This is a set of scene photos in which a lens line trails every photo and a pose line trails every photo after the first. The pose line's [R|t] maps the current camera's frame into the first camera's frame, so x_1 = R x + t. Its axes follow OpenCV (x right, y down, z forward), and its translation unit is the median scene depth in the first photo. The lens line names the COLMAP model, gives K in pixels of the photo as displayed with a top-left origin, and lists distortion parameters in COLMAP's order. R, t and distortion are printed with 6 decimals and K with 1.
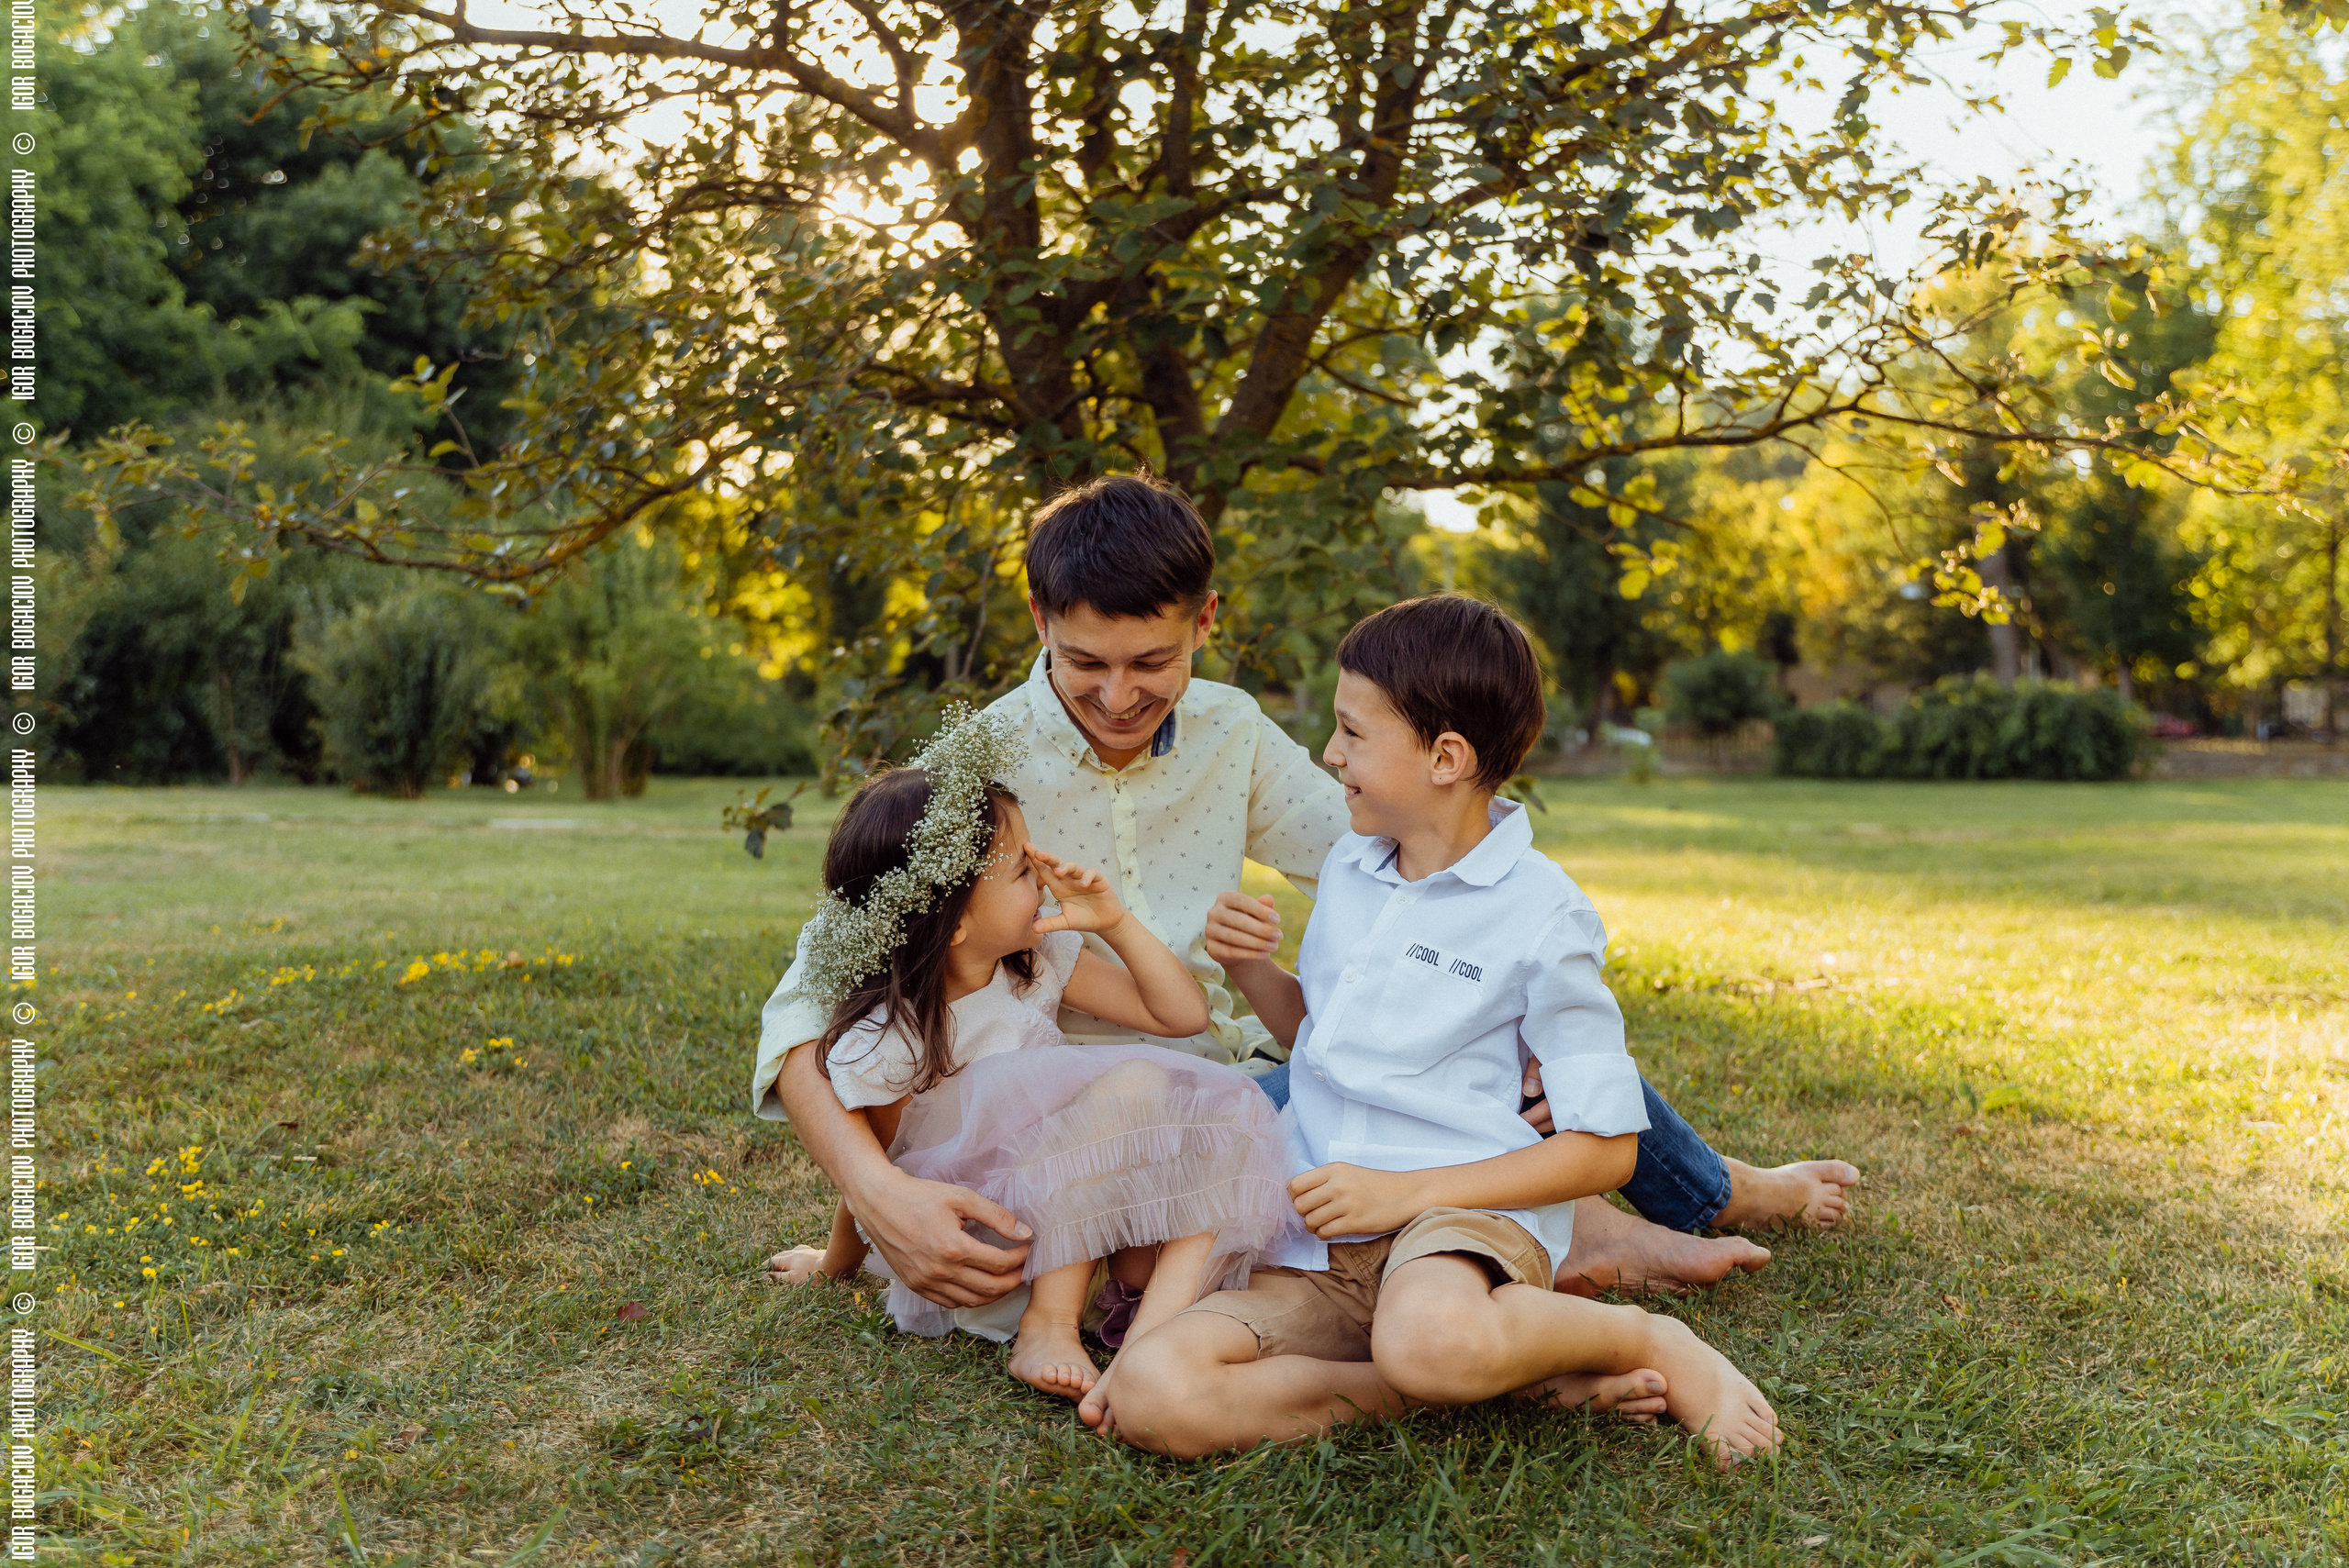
lens RADIAL K [[2336.5, 0, 1174.5], [0, 2336.5, 784.0], [0, 0, 1]] dist [0.005636, 0.044550]
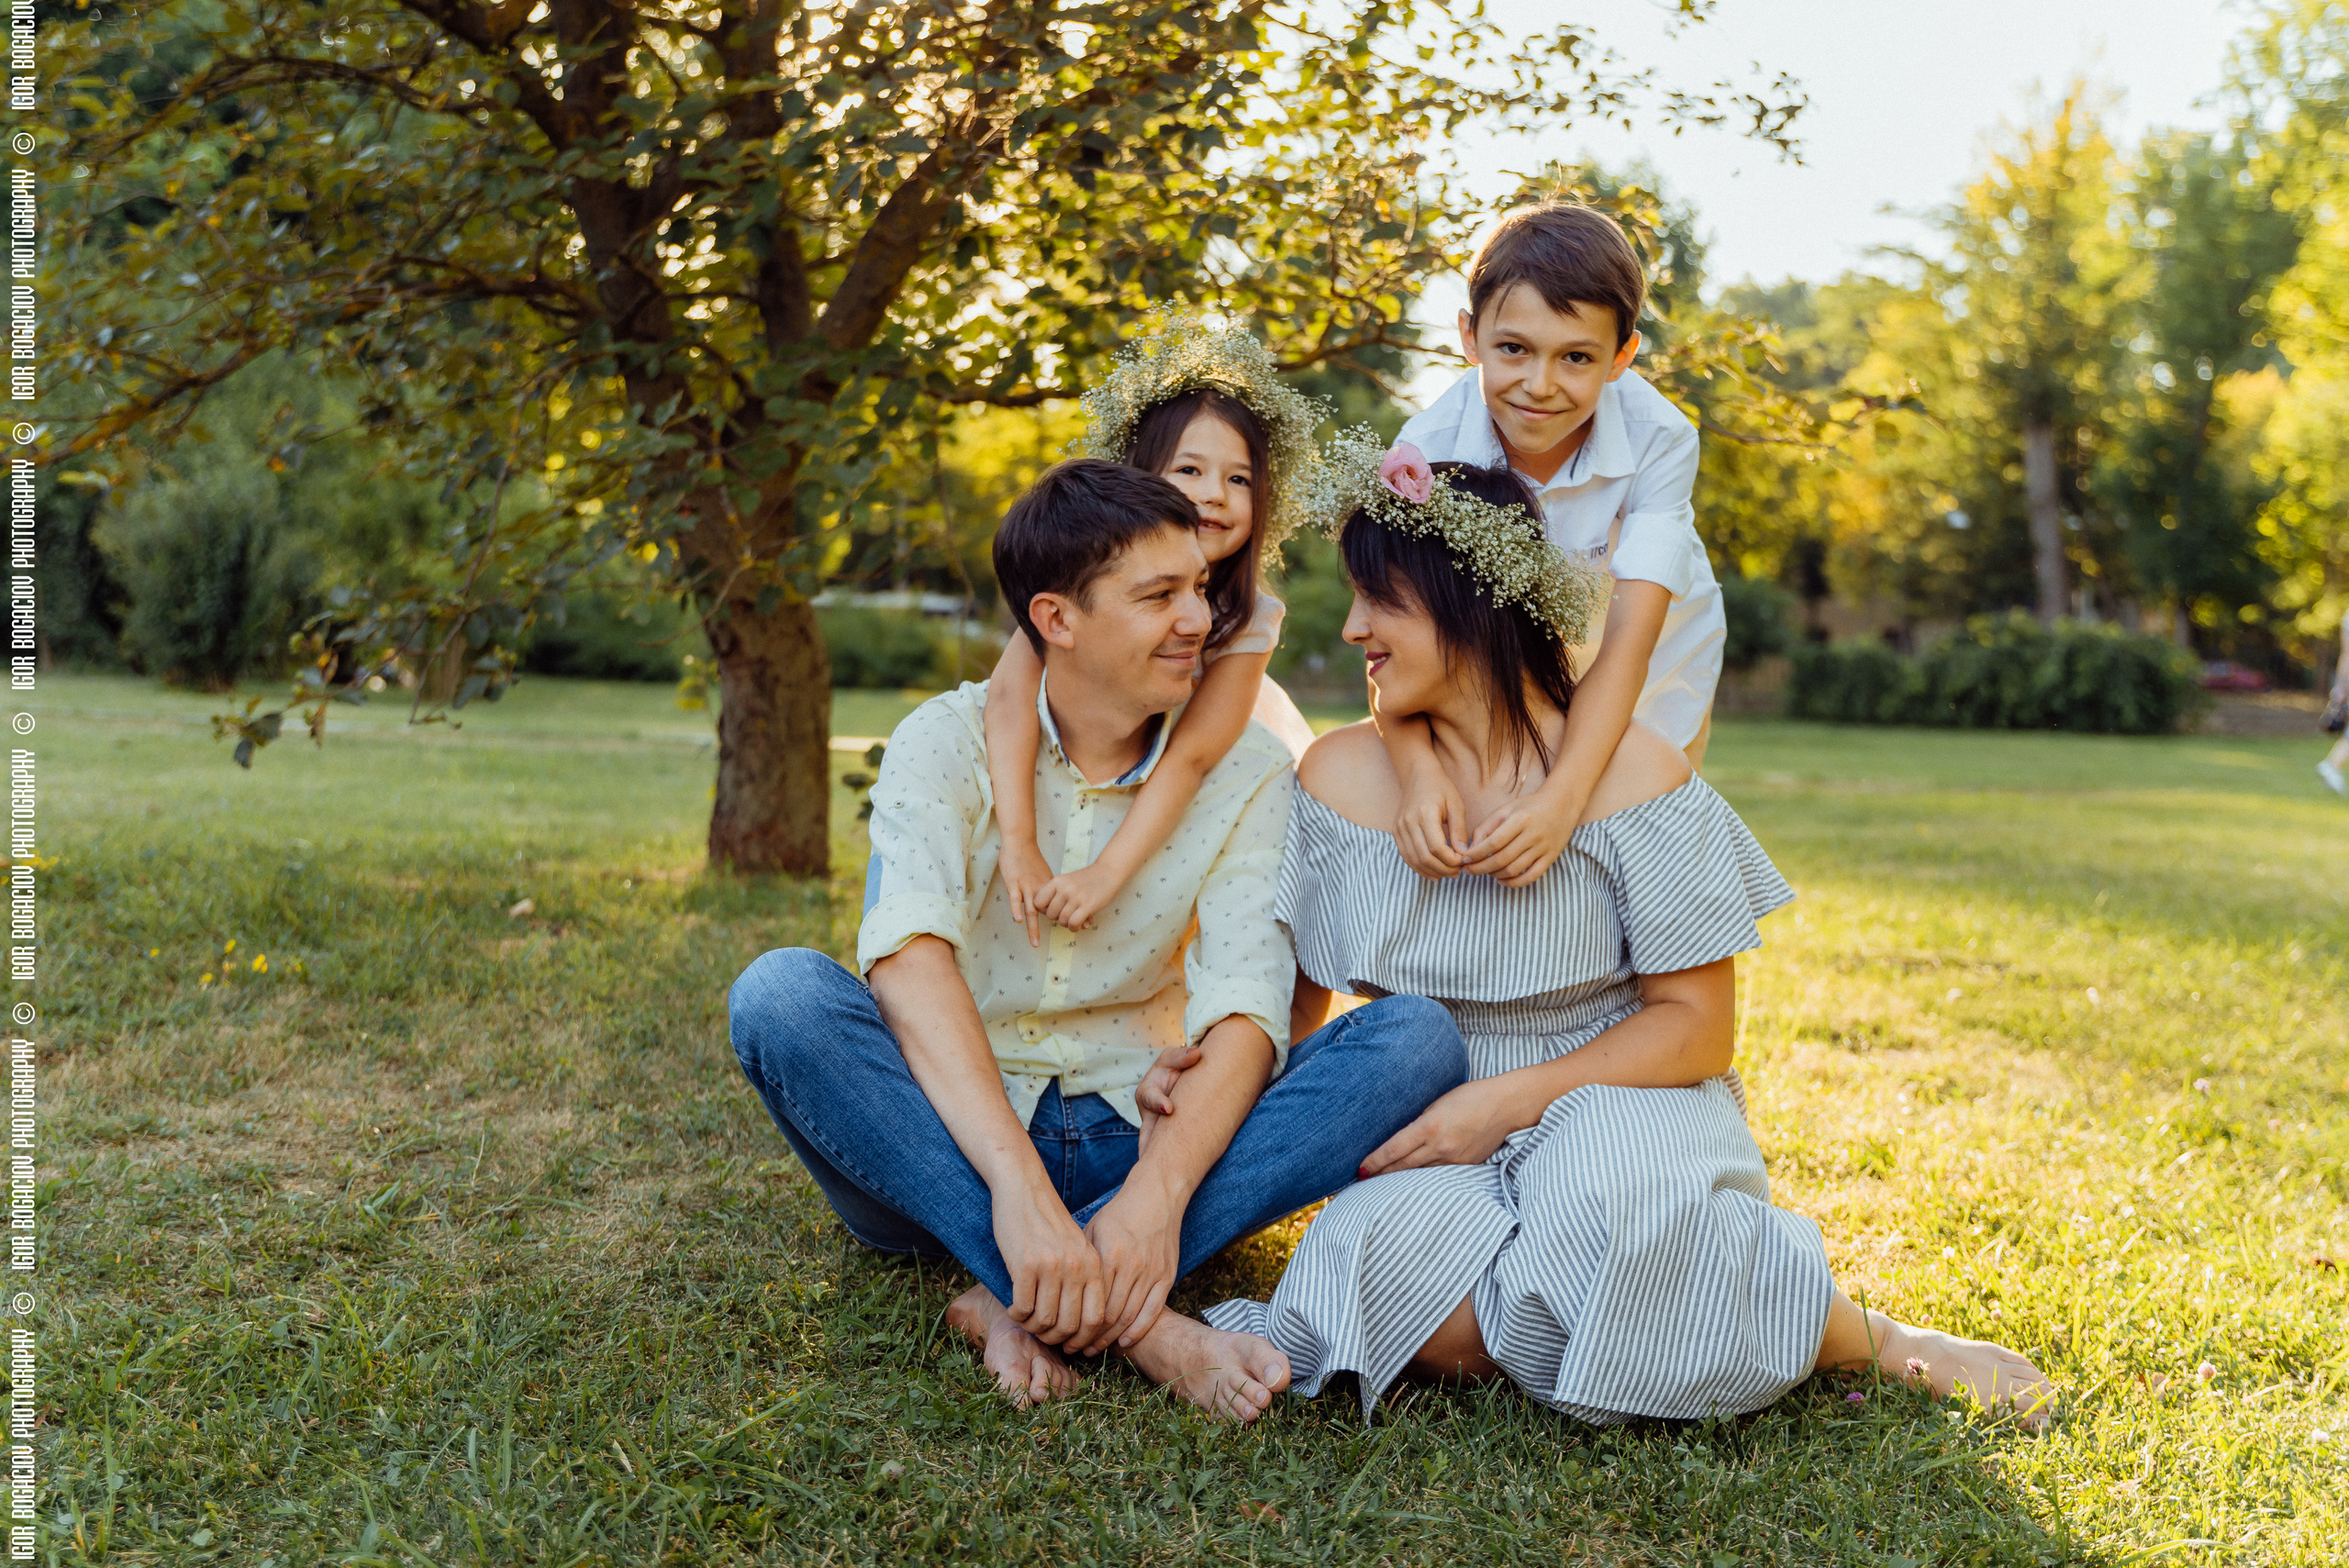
lens RADIAL K [[2584.9, 0, 1174.5], [0, 2584.9, 784.0], [0, 0, 1]] dist [0.031861, 0.039747]
pose [[0.999449, 0.032344, 0.007443, 0.147042], [-0.032553, 0.999022, 0.029914, -0.004128], [-0.006469, -0.030140, 0.999525, -0.056936]]
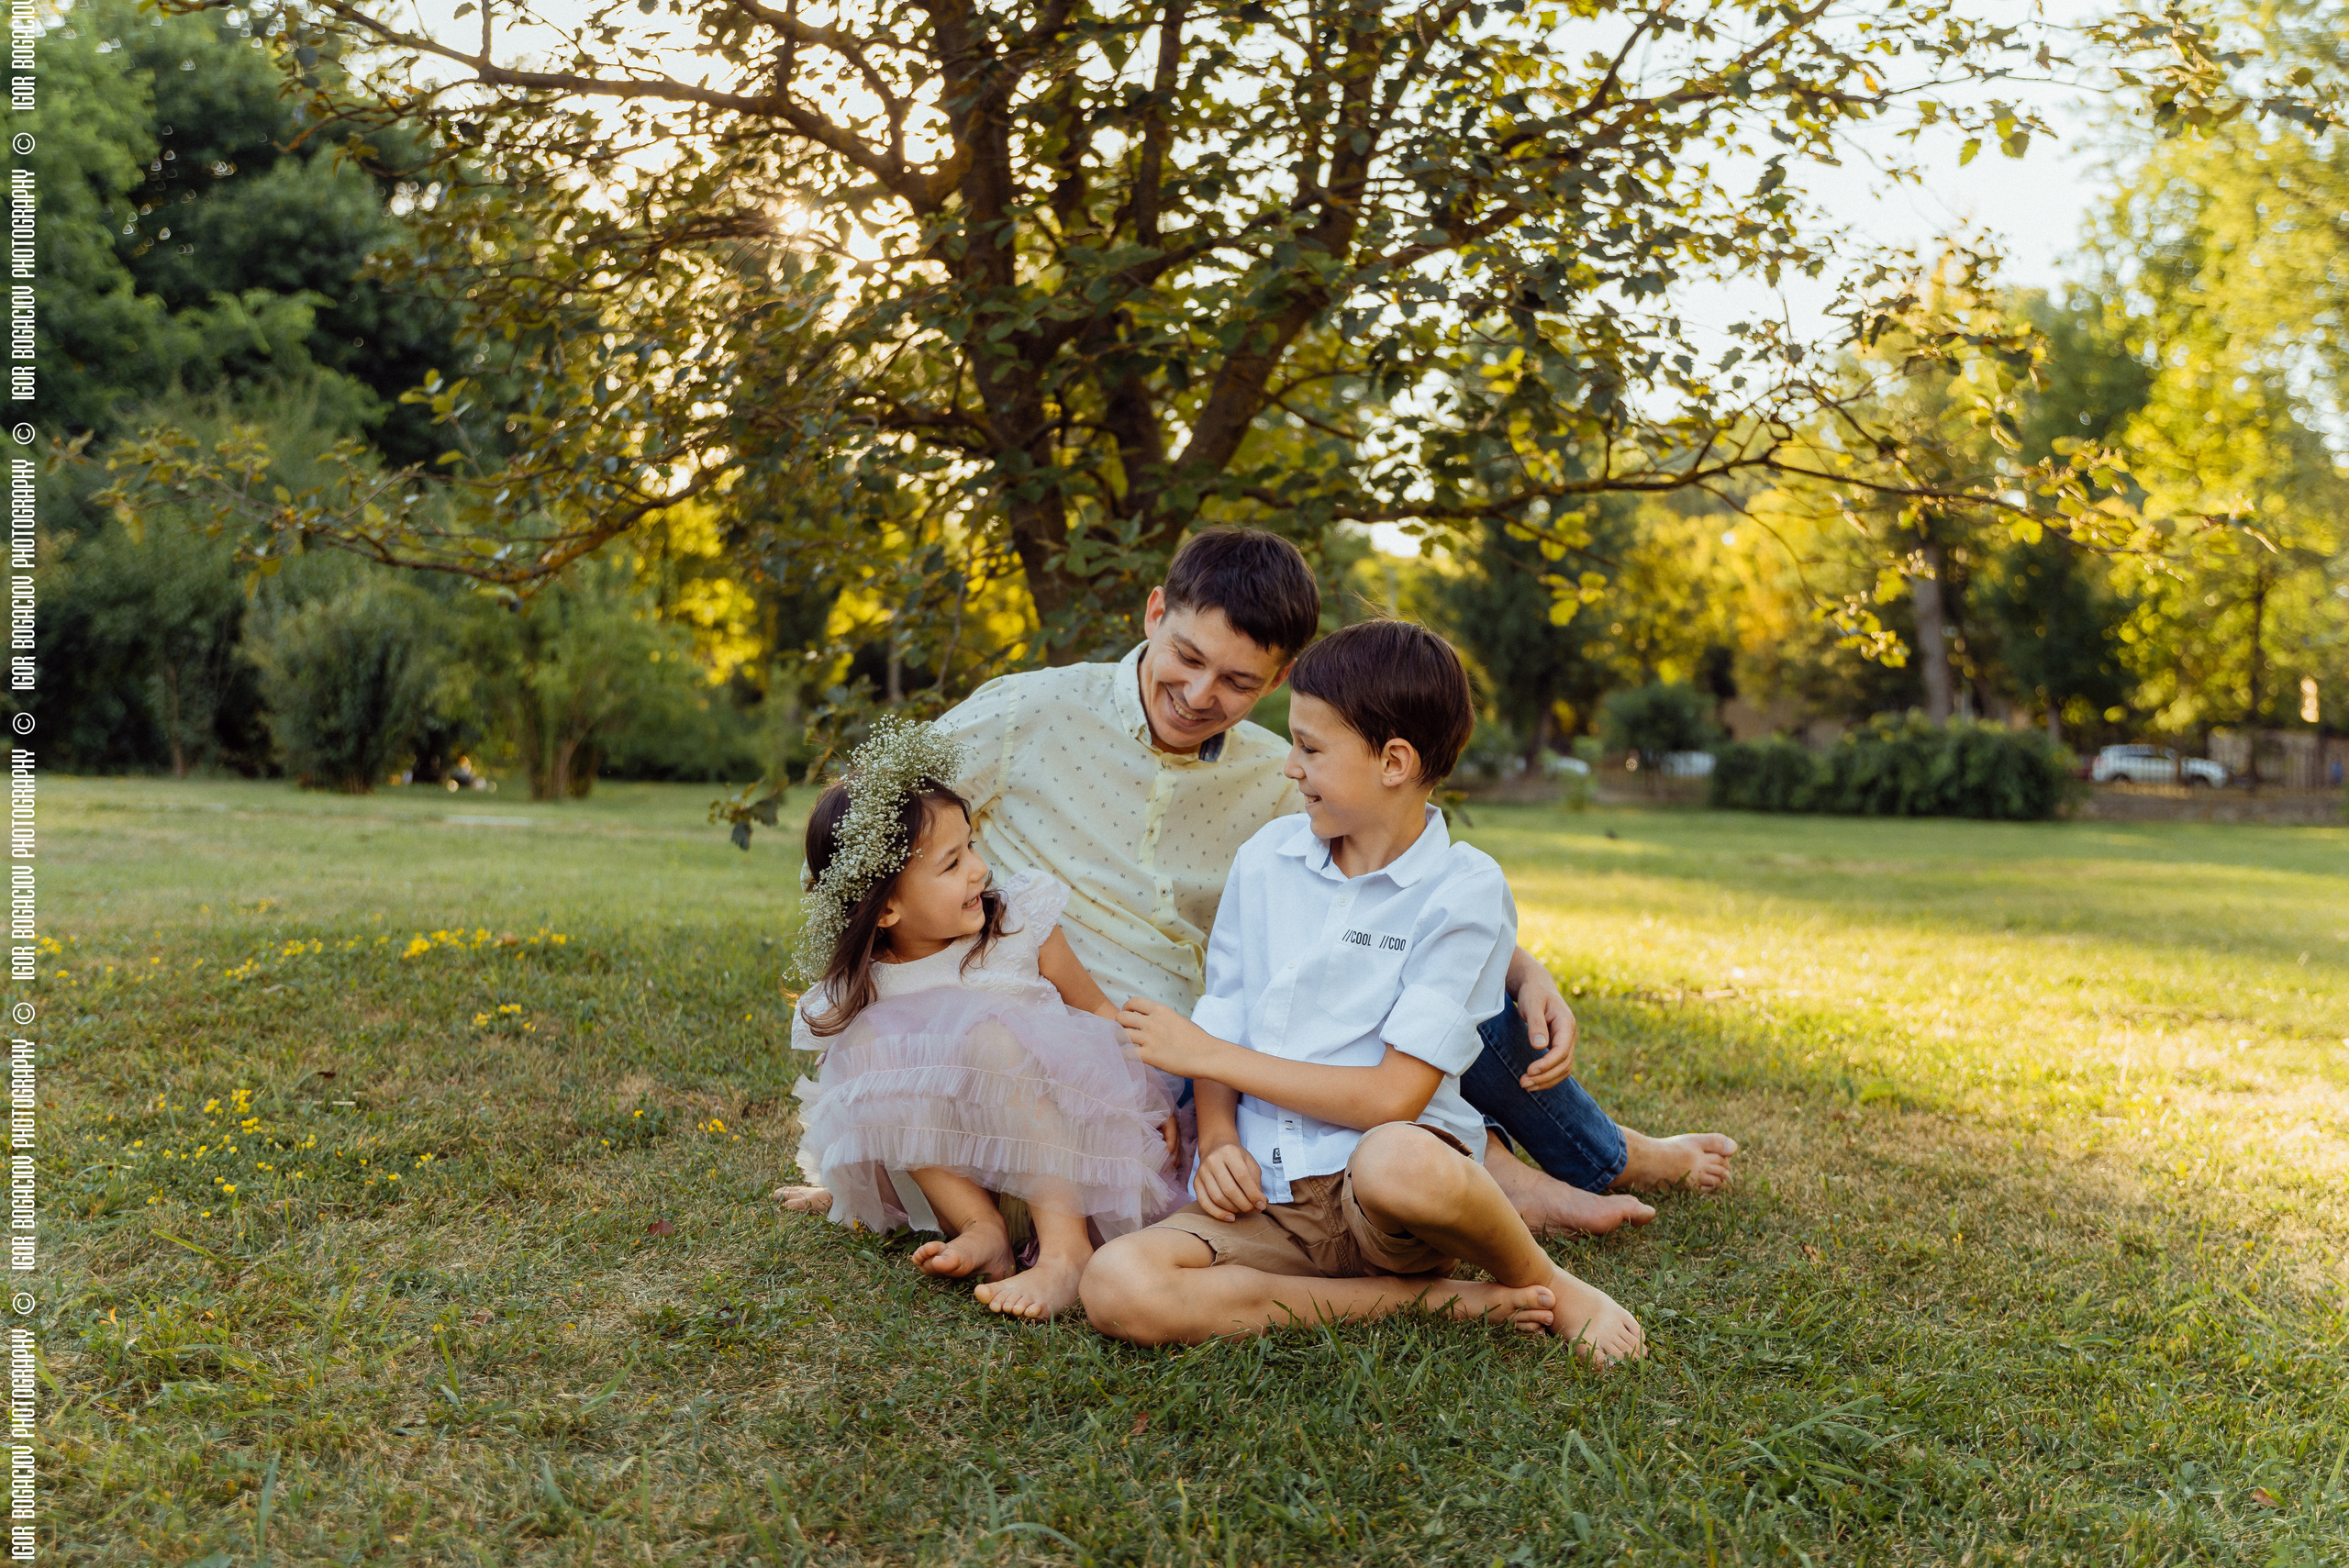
lens RADIAL K [[2336.5, 0, 1174.5], [0, 2336.5, 784.0], [0, 0, 1]] dist [0.005636, 0.044550]
pose [[0.999347, 0.025570, 0.025546, -0.005684], [-0.025374, 0.999646, -0.007979, 0.004004], [-0.025741, 0.007325, 0.999642, -0.056703]]
